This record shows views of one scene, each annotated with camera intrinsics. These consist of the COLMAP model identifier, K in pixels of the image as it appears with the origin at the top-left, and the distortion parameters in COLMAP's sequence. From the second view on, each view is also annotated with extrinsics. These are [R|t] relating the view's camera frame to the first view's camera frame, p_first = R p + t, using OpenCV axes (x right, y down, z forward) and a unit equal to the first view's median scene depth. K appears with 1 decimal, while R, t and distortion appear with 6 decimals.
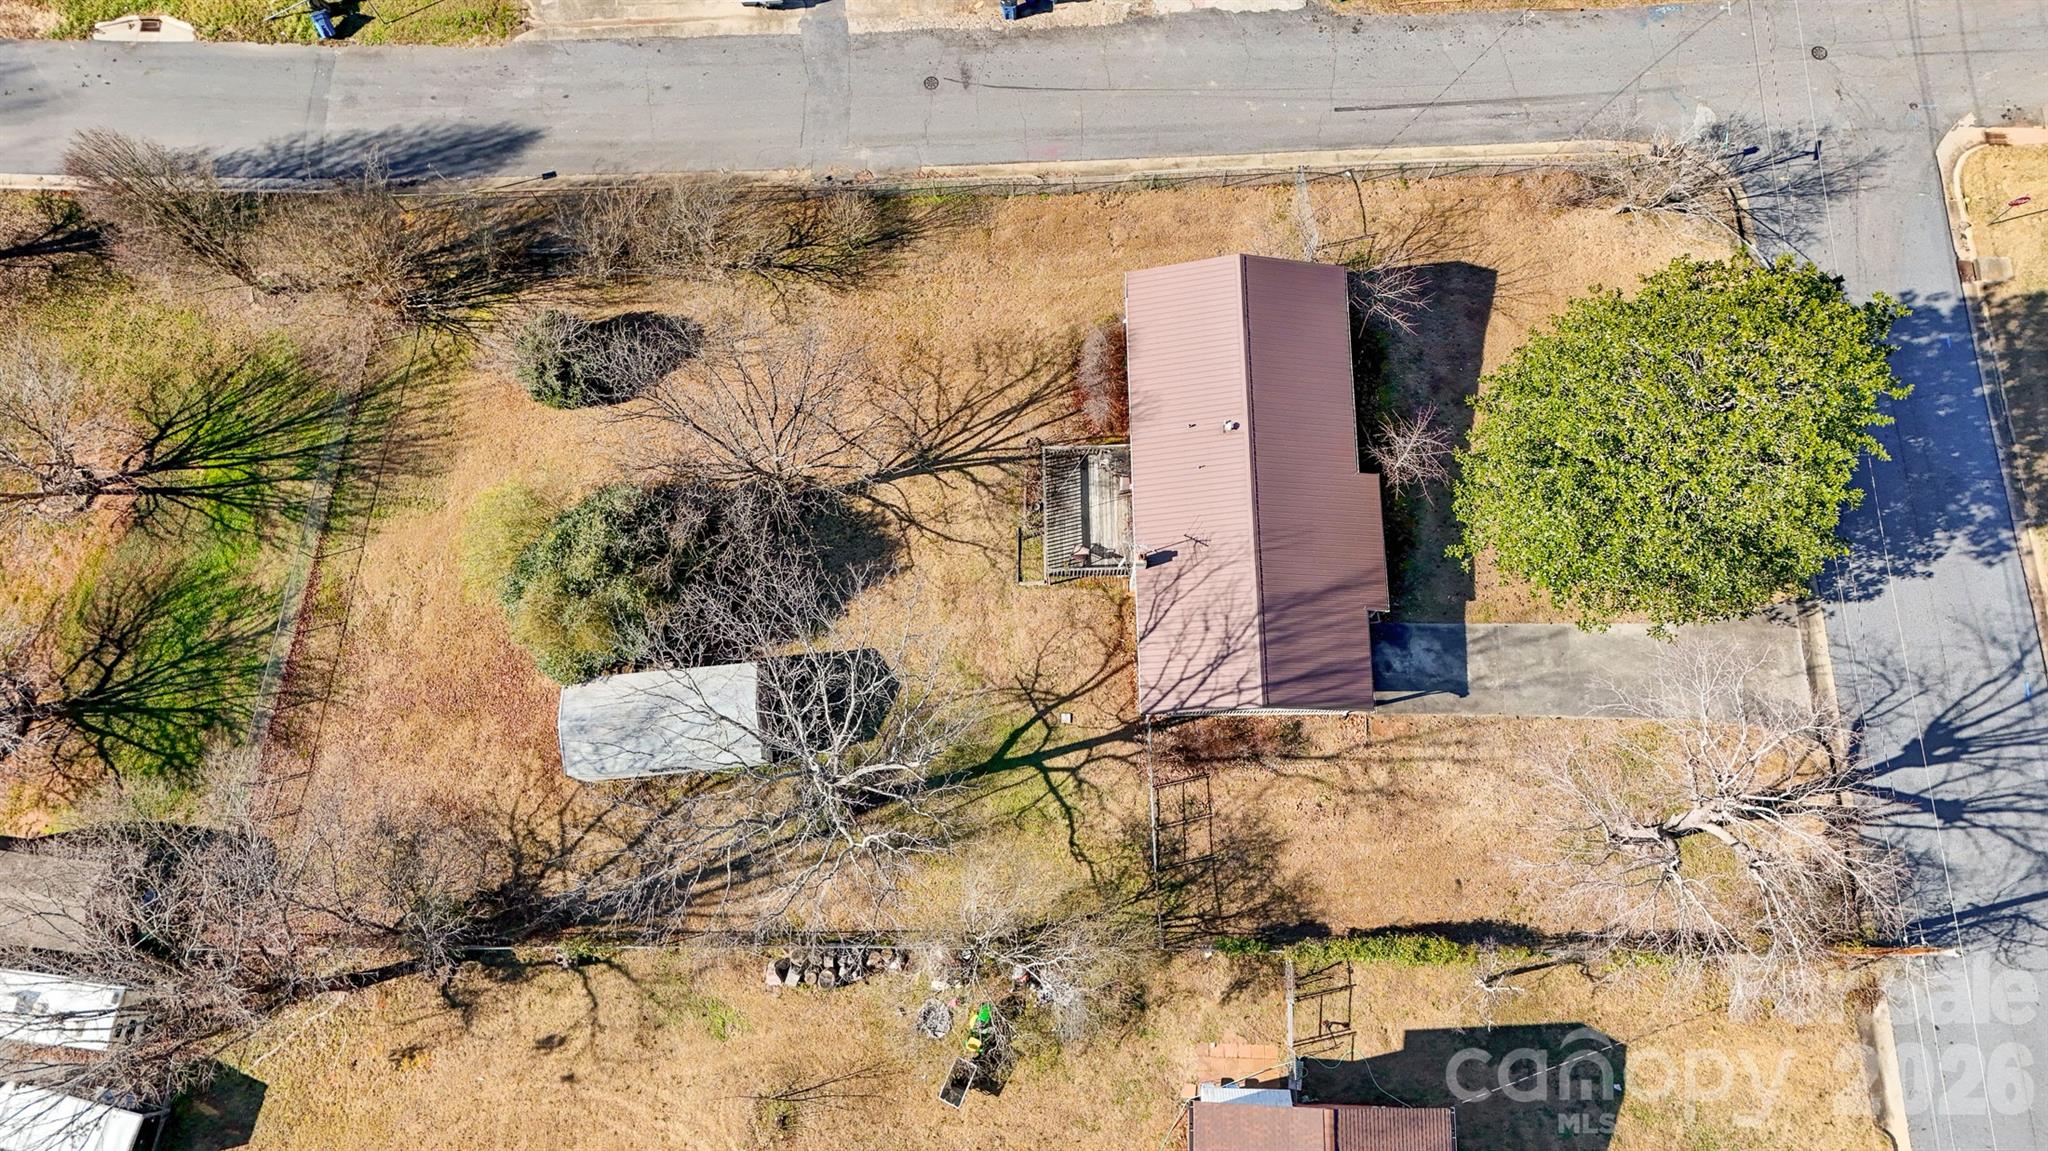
lens RADIAL K [[1490.2, 0, 1029.6], [0, 1490.2, 571.0], [0, 0, 1]] dist [0.072456, -0.067560]
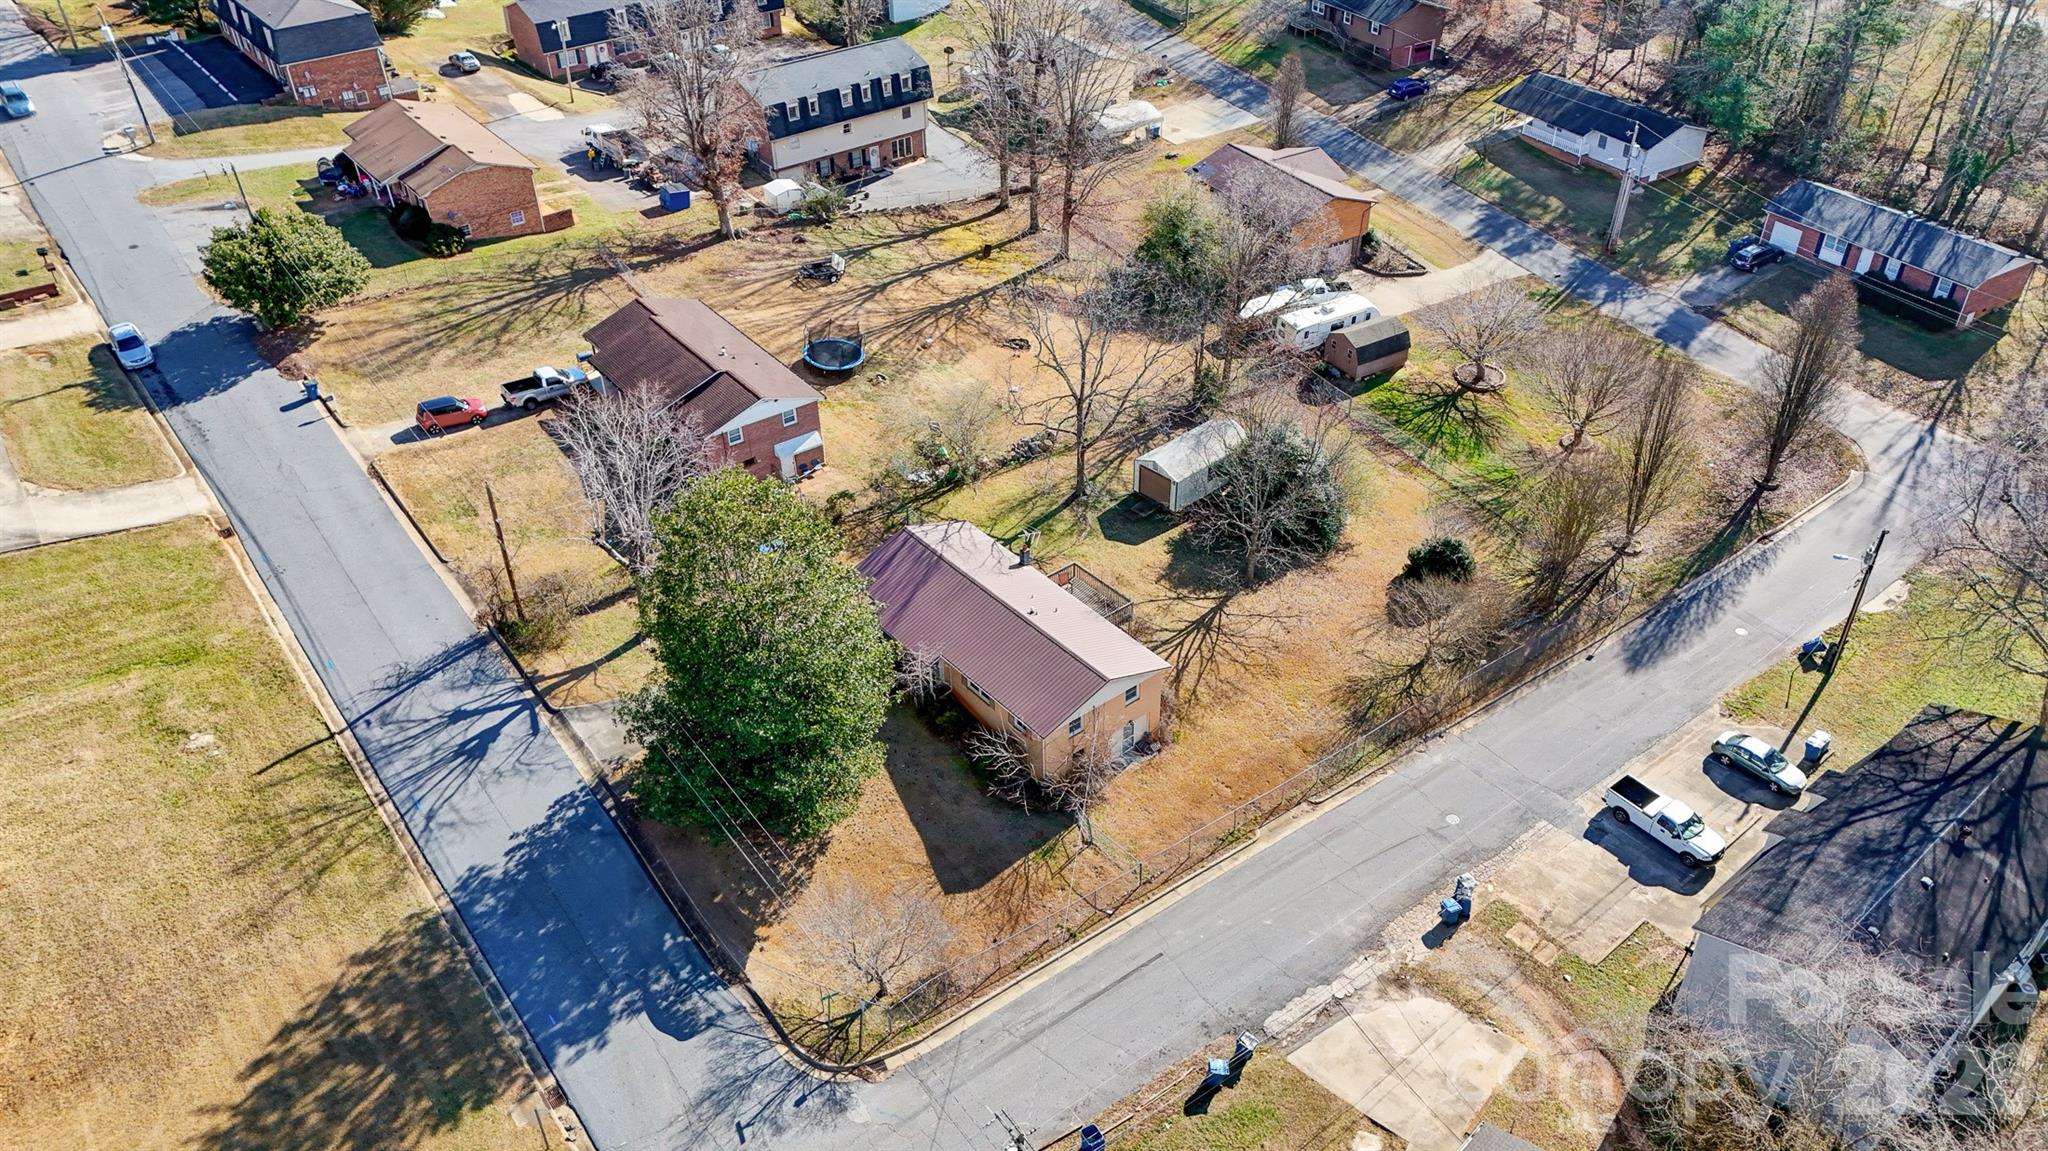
lens RADIAL K [[1490.2, 0, 1029.6], [0, 1490.2, 571.0], [0, 0, 1]] dist [0.072456, -0.067560]
pose [[-0.787302, 0.382110, -0.483887, 0.713519], [-0.595226, -0.266336, 0.758137, -1.021498], [0.160815, 0.884905, 0.437129, 0.321742]]
